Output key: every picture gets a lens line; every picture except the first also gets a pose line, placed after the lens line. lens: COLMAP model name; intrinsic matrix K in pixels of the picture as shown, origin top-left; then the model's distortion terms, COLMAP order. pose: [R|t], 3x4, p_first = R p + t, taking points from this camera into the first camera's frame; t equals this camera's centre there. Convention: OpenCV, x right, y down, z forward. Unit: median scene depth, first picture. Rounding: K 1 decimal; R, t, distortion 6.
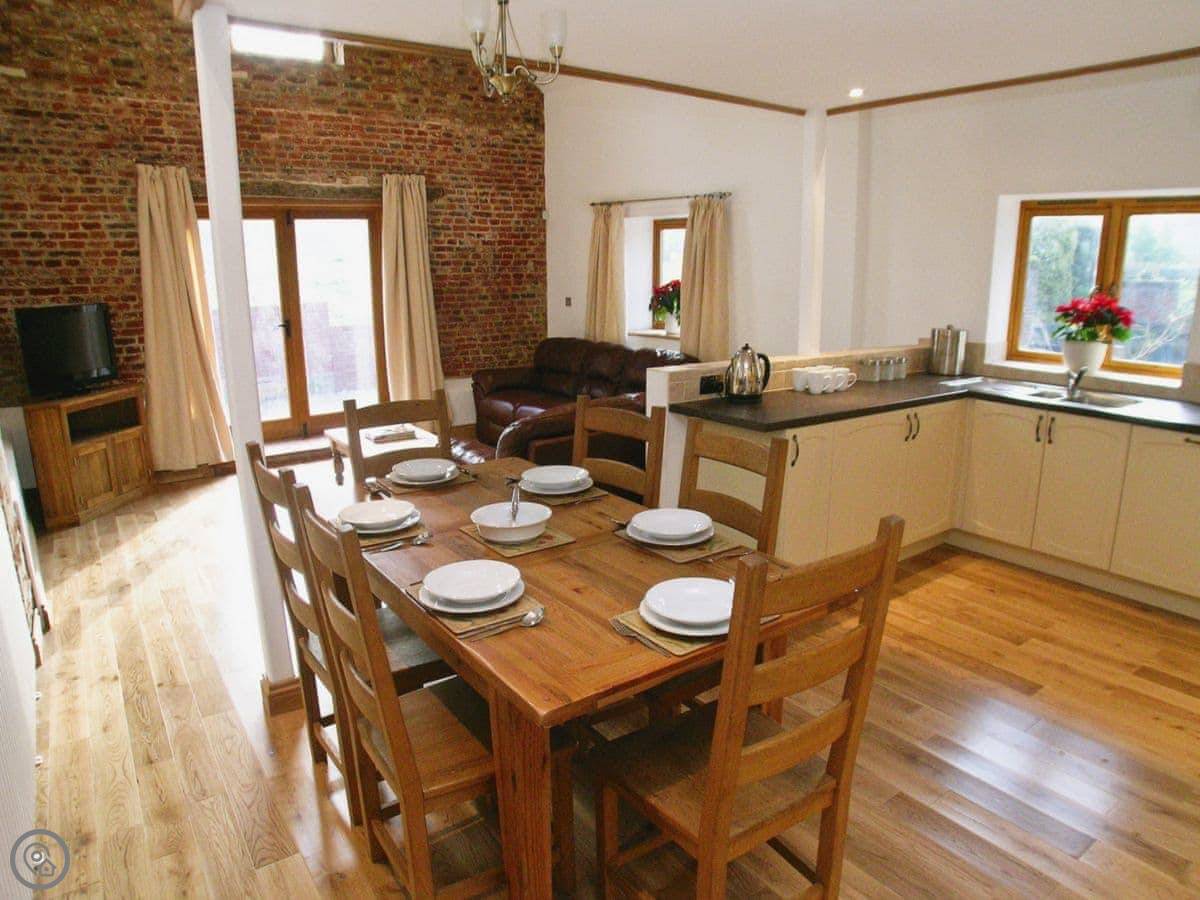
lens RADIAL K [[807.0, 0, 600.0], [0, 807.0, 450.0], [0, 0, 1]] dist [-0.190656, 0.112805]
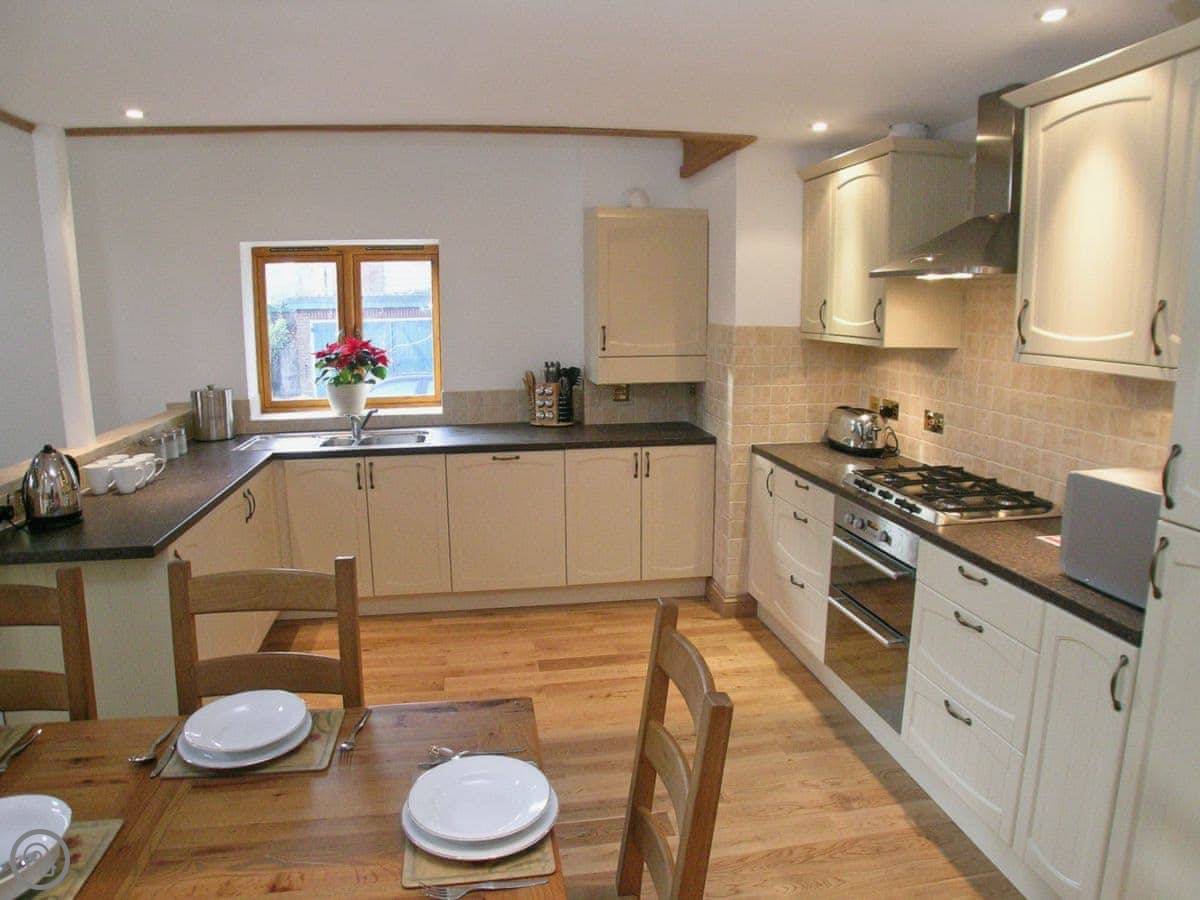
lens RADIAL K [[807.0, 0, 600.0], [0, 807.0, 450.0], [0, 0, 1]] dist [-0.190656, 0.112805]
pose [[0.428331, -0.162013, 0.888979, -0.183280], [0.214958, 0.973823, 0.073903, -0.065318], [-0.877682, 0.159438, 0.451945, 0.245260]]
